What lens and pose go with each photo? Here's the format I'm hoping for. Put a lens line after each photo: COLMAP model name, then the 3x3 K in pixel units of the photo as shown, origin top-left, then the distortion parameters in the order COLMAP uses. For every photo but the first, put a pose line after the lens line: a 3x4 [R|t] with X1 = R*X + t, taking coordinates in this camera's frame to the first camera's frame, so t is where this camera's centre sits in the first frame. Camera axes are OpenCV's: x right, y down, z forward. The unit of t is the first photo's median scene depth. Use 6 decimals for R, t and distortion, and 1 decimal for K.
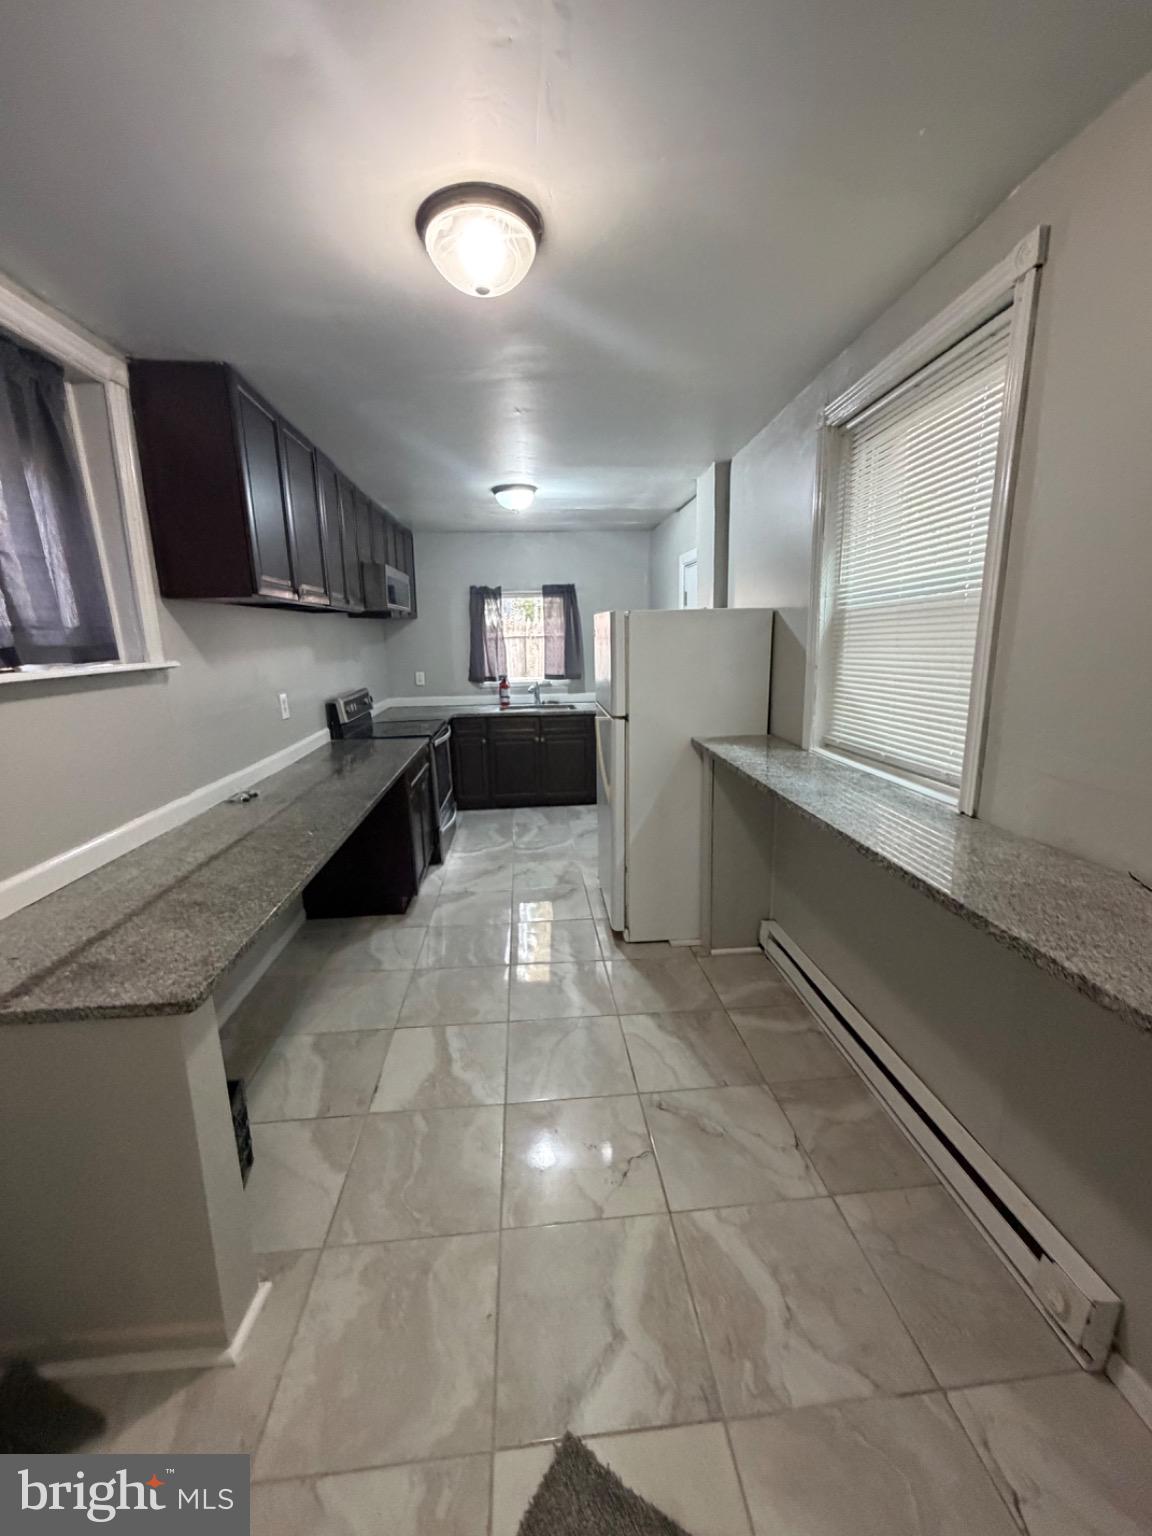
lens RADIAL K [[614.3, 0, 576.7], [0, 614.3, 761.5], [0, 0, 1]] dist [0.001611, -0.000819]
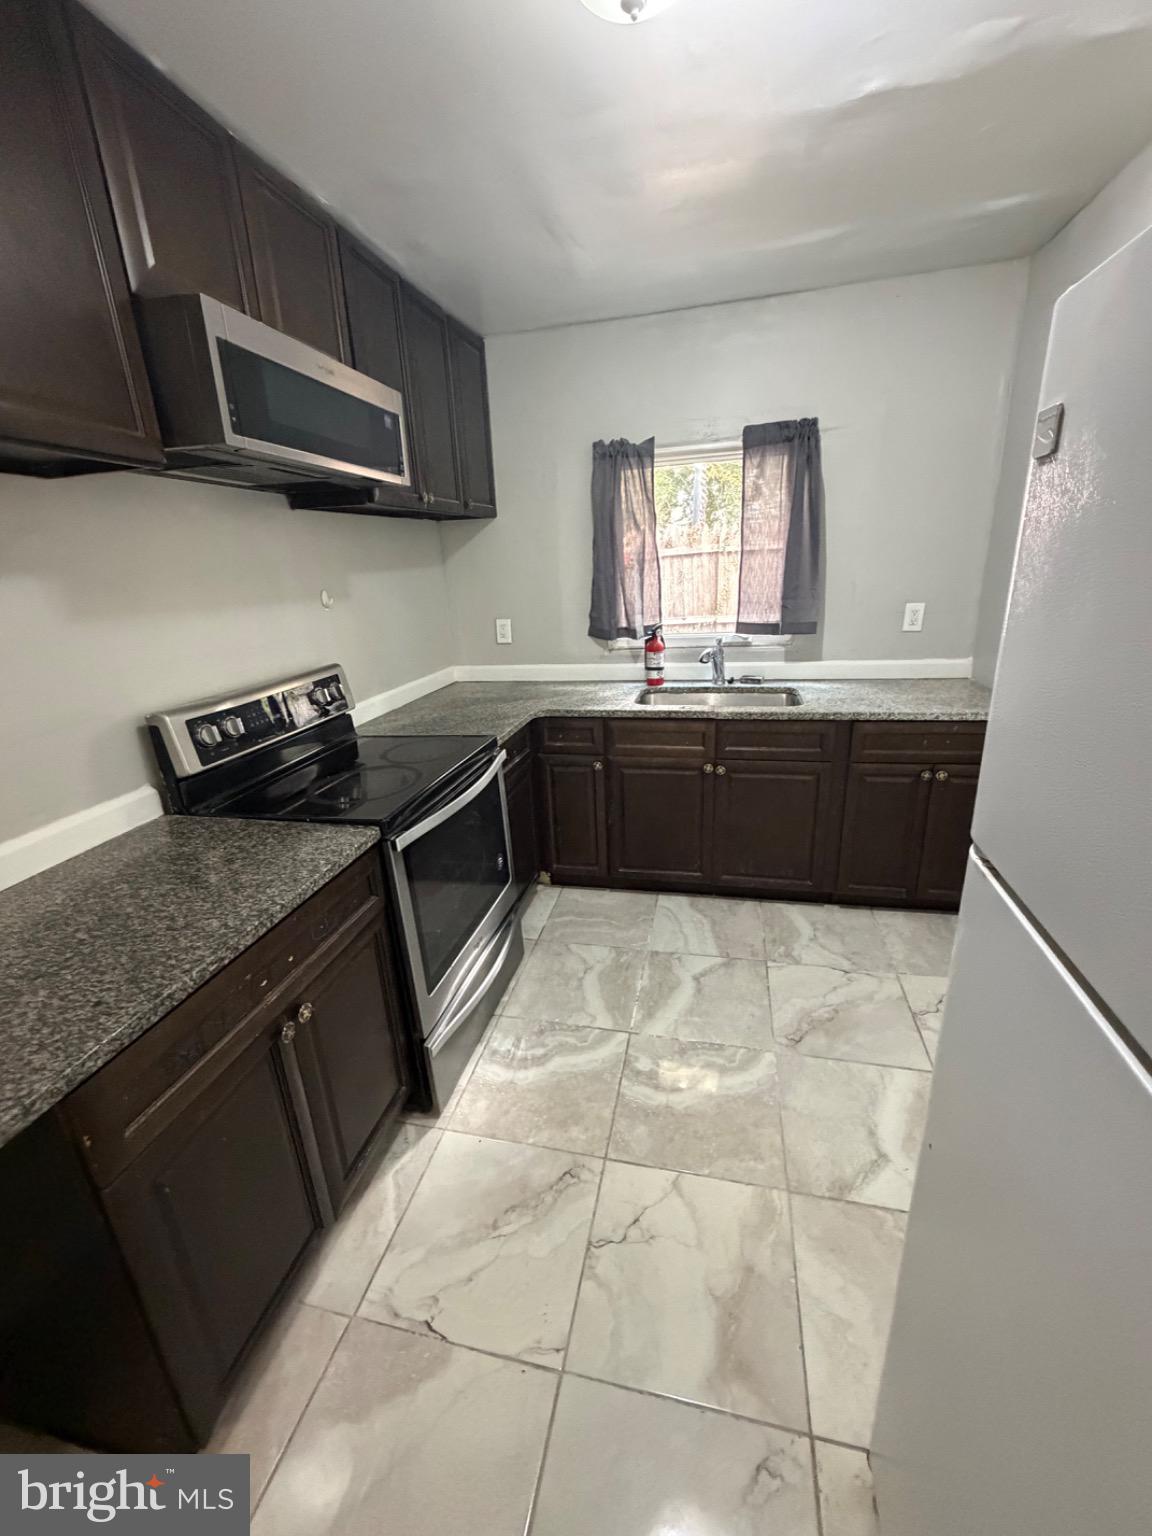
lens RADIAL K [[614.3, 0, 576.0], [0, 614.3, 763.2], [0, 0, 1]] dist [0.001611, -0.000819]
pose [[0.949259, 0.069855, -0.306640, -0.038348], [-0.033481, 0.991926, 0.122321, -0.208894], [0.312709, -0.105847, 0.943933, 1.169146]]
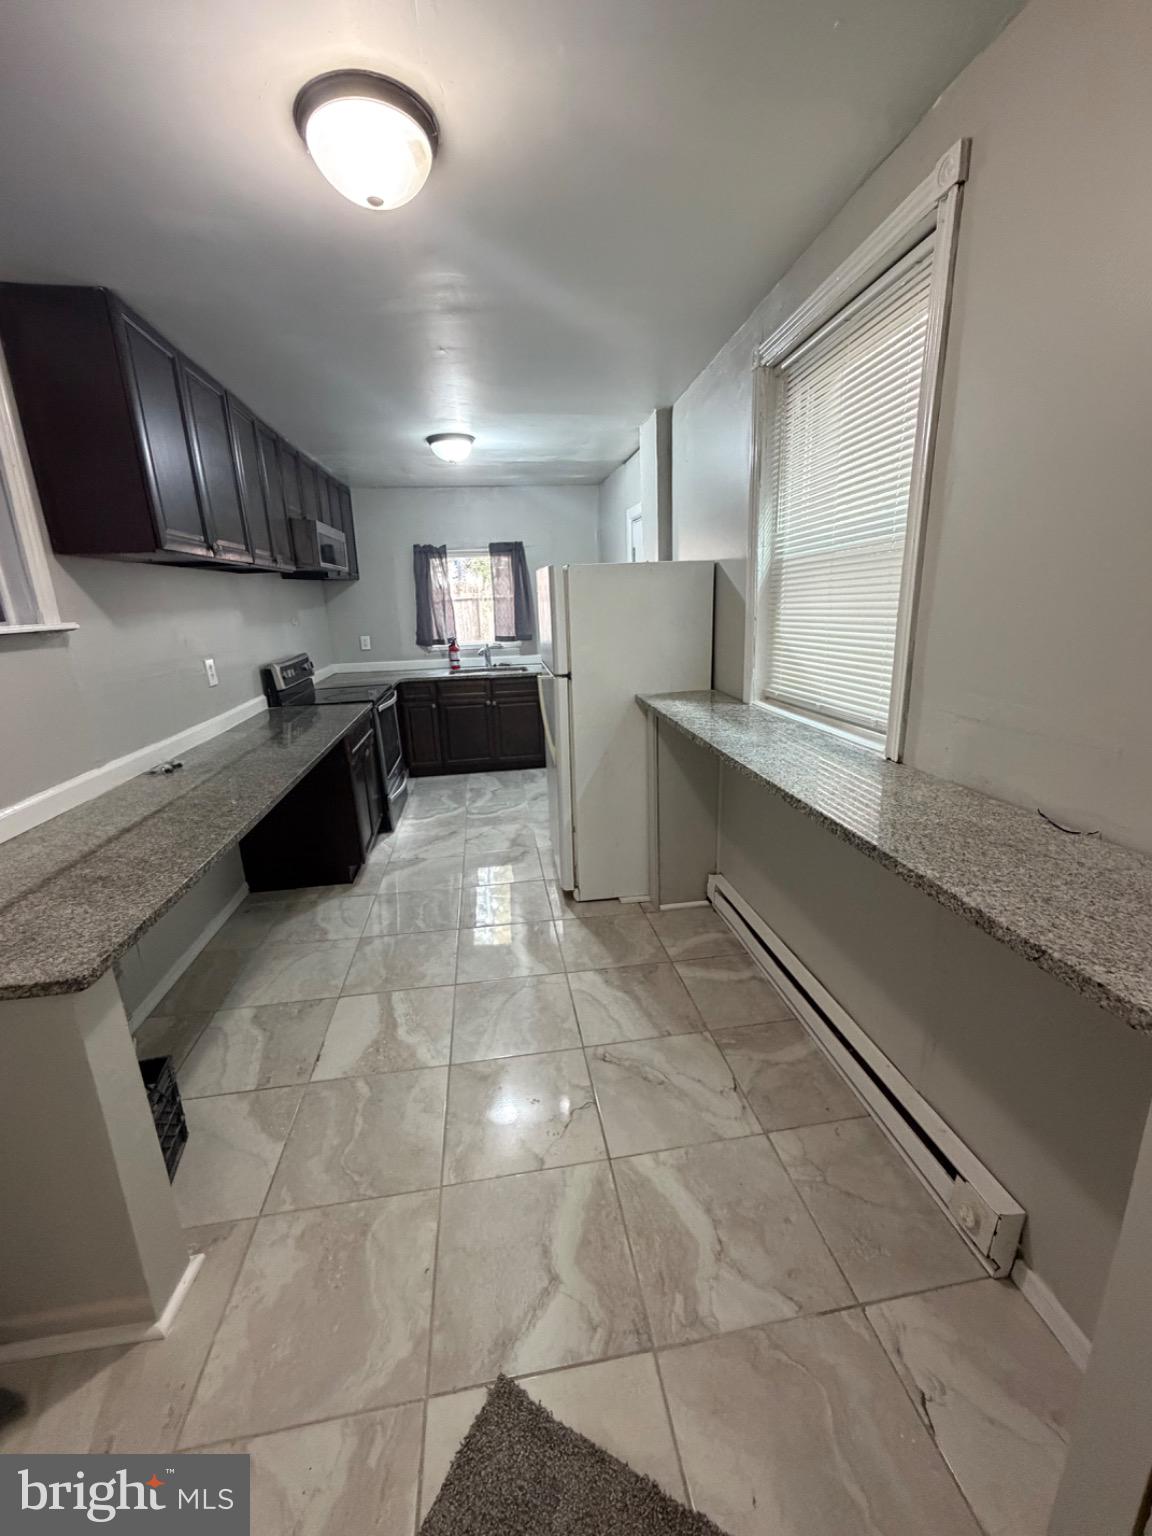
lens RADIAL K [[614.3, 0, 576.4], [0, 614.3, 761.7], [0, 0, 1]] dist [0.001611, -0.000819]
pose [[0.998013, -0.029767, 0.055537, 0.040865], [0.026562, 0.997987, 0.057596, 0.011084], [-0.057139, -0.056007, 0.996794, 0.016760]]
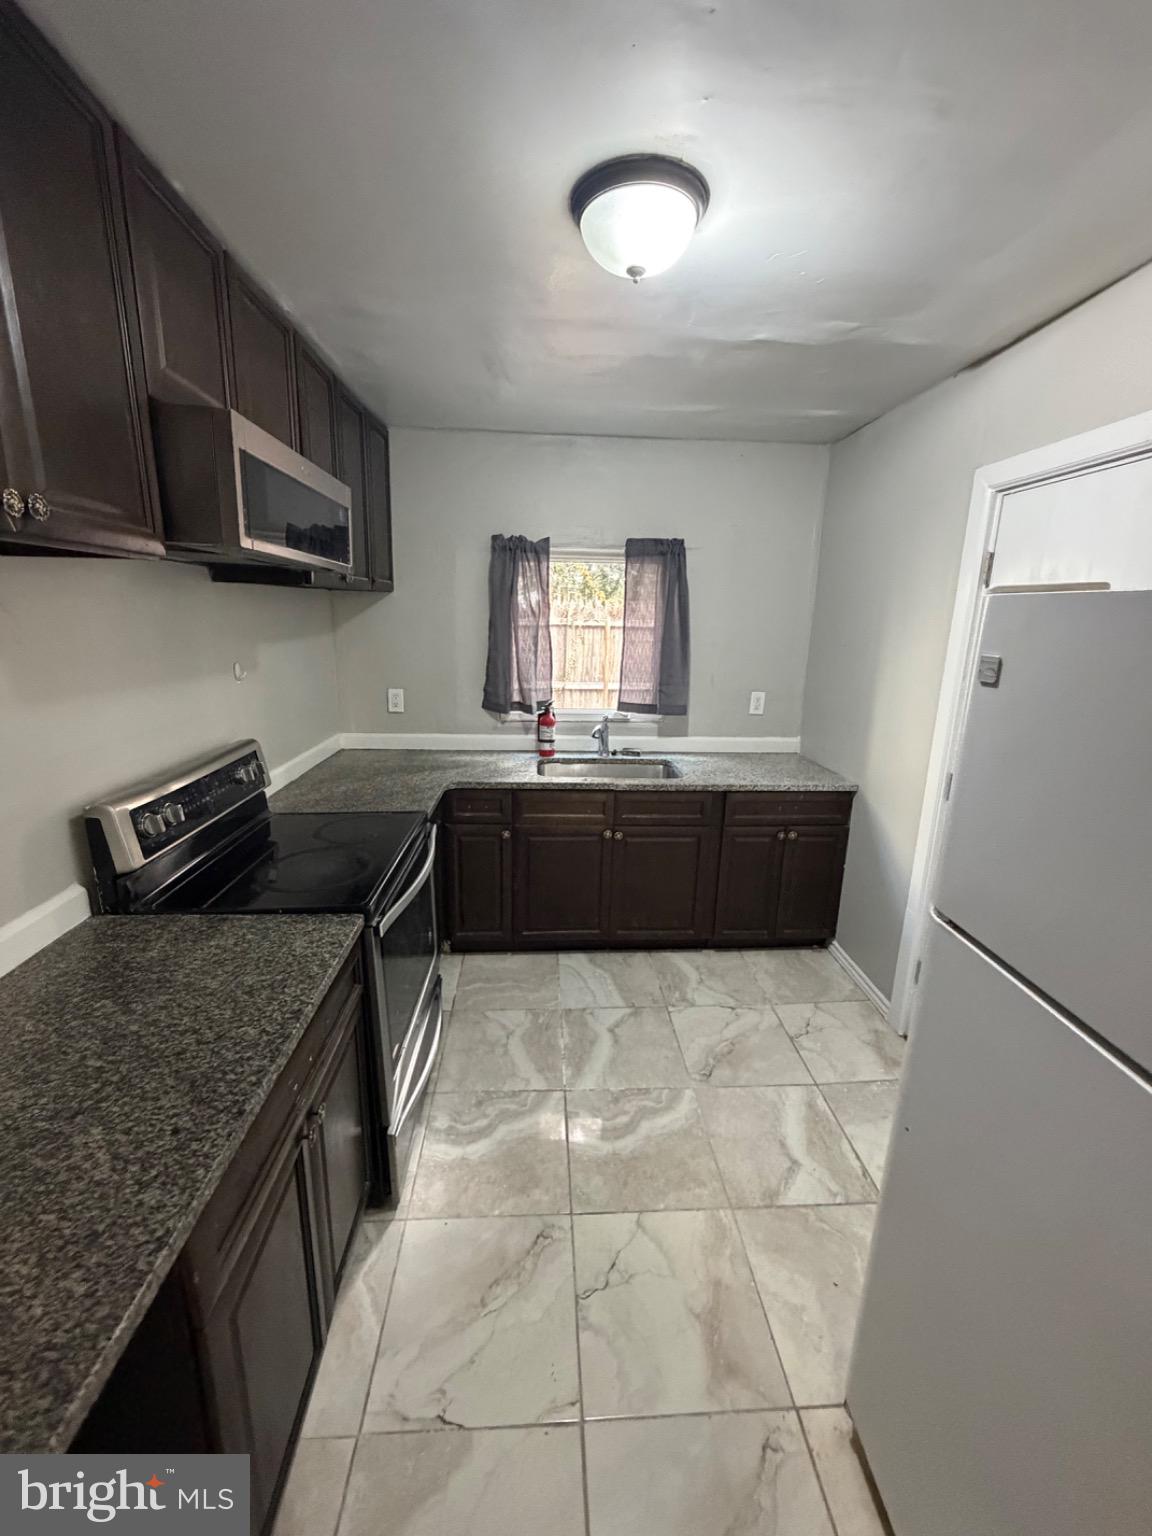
lens RADIAL K [[614.3, 0, 578.2], [0, 614.3, 762.6], [0, 0, 1]] dist [0.001611, -0.000819]
pose [[0.998713, 0.047170, -0.018622, -0.184074], [-0.046642, 0.998523, 0.027852, -0.244530], [0.019909, -0.026948, 0.999439, 1.067696]]
